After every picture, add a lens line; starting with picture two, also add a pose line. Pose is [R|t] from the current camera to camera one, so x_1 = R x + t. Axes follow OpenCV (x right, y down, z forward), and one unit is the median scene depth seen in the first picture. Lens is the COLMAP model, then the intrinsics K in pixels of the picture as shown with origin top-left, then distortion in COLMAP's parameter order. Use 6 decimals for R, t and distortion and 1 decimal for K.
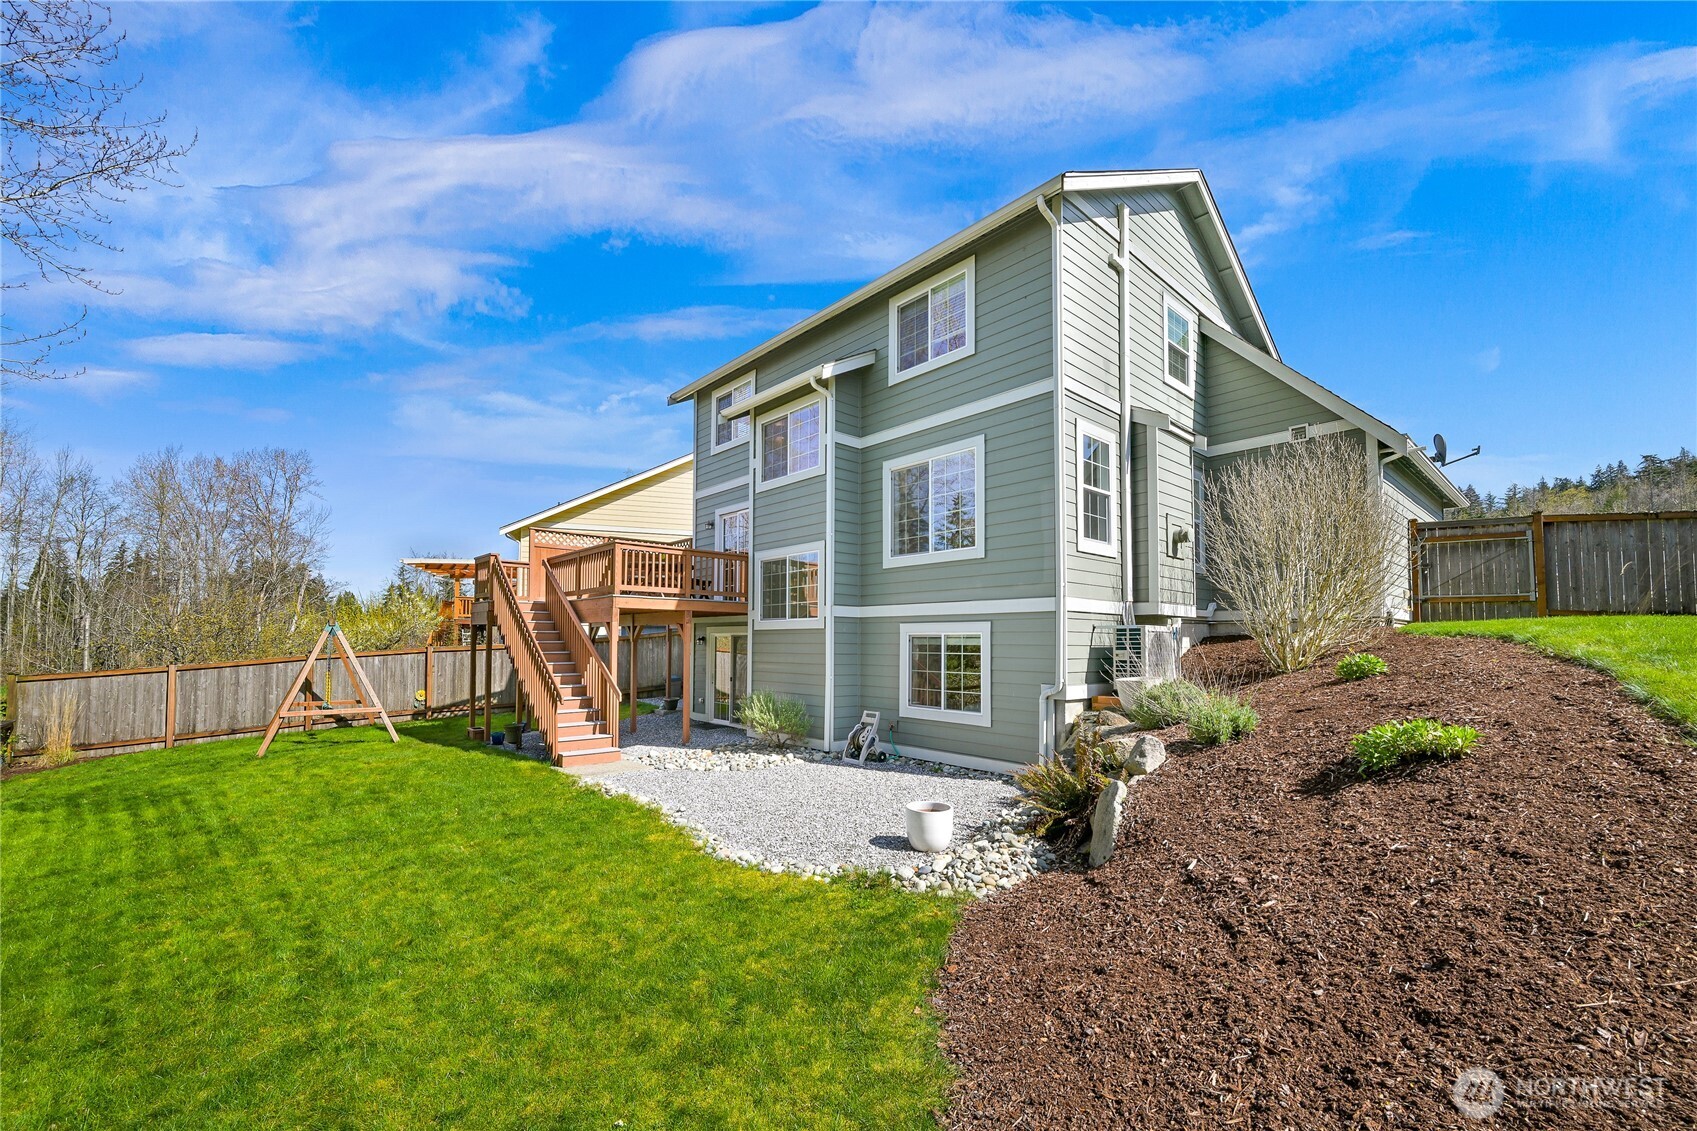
lens RADIAL K [[673.7, 0, 848.3], [0, 673.7, 618.9], [0, 0, 1]] dist [0.000203, 0.000116]
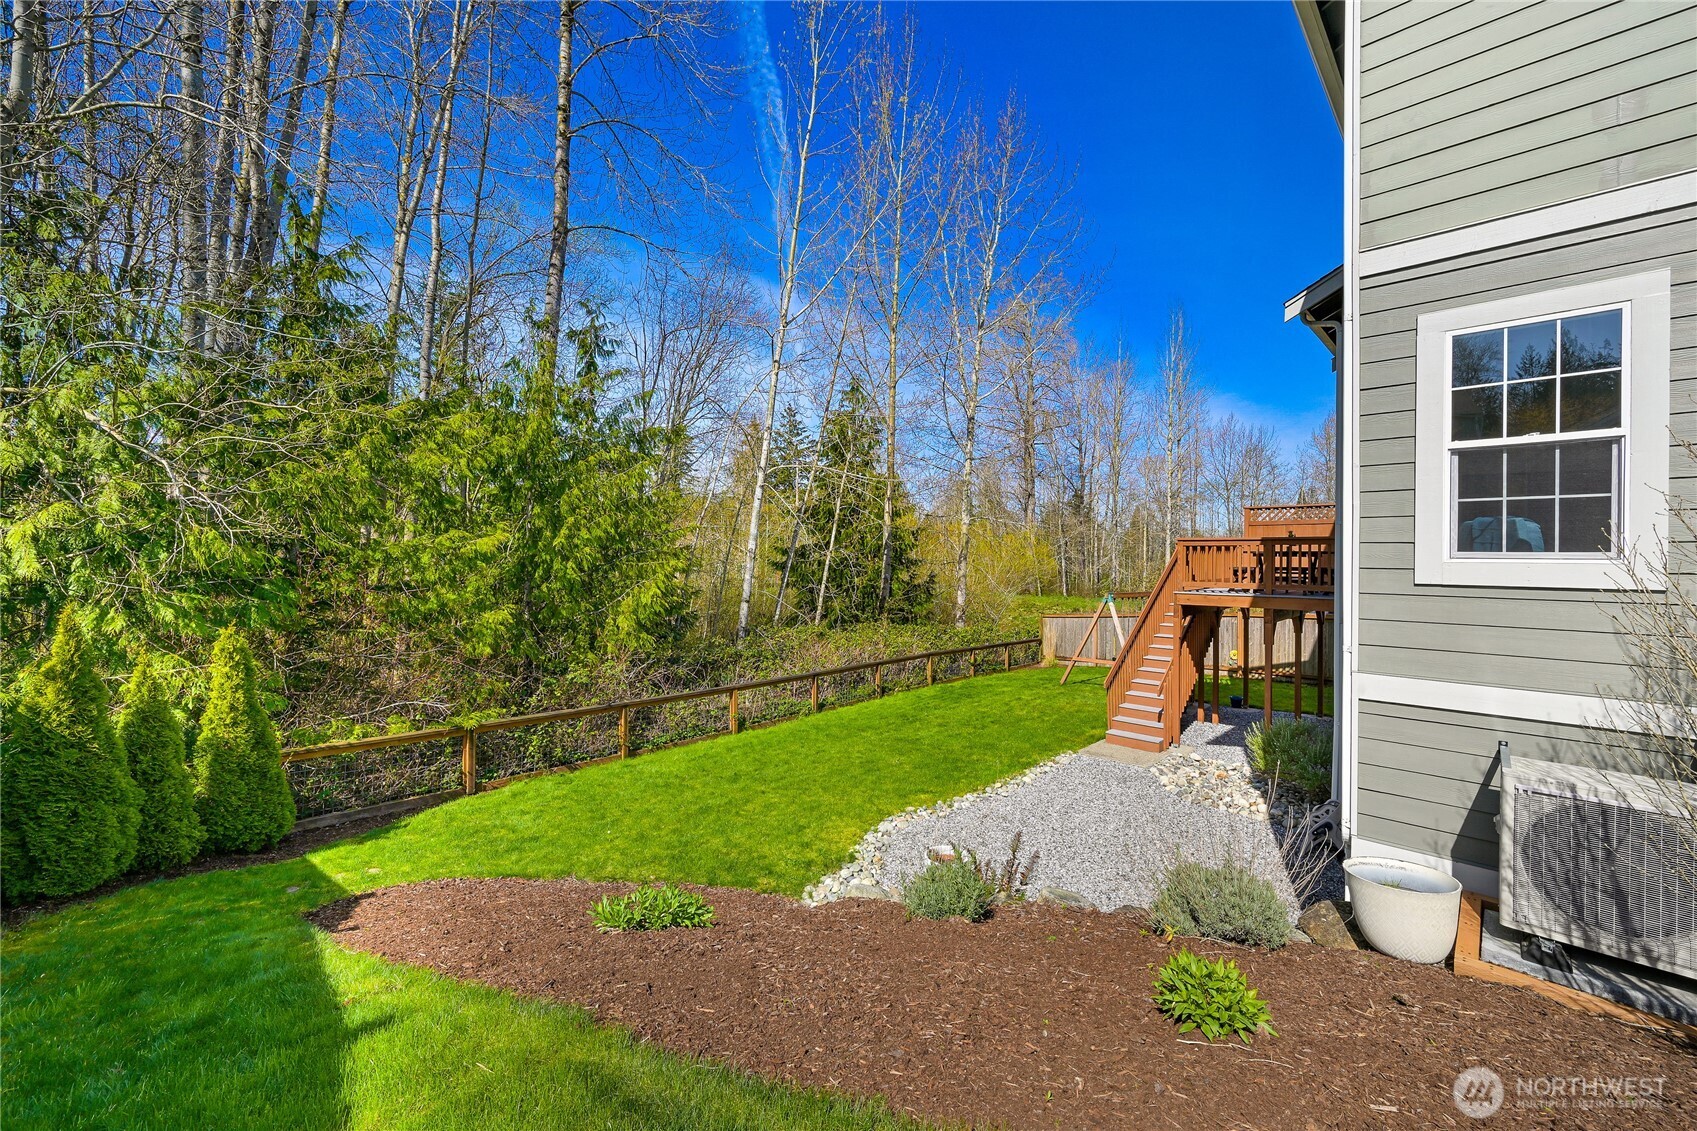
lens RADIAL K [[707.8, 0, 848.5], [0, 707.8, 565.5], [0, 0, 1]] dist [0.000194, 0.000004]
pose [[0.048419, 0.019318, -0.998640, 0.687173], [0.043220, 0.998836, 0.021417, -0.114912], [0.997892, -0.044198, 0.047528, 0.466967]]
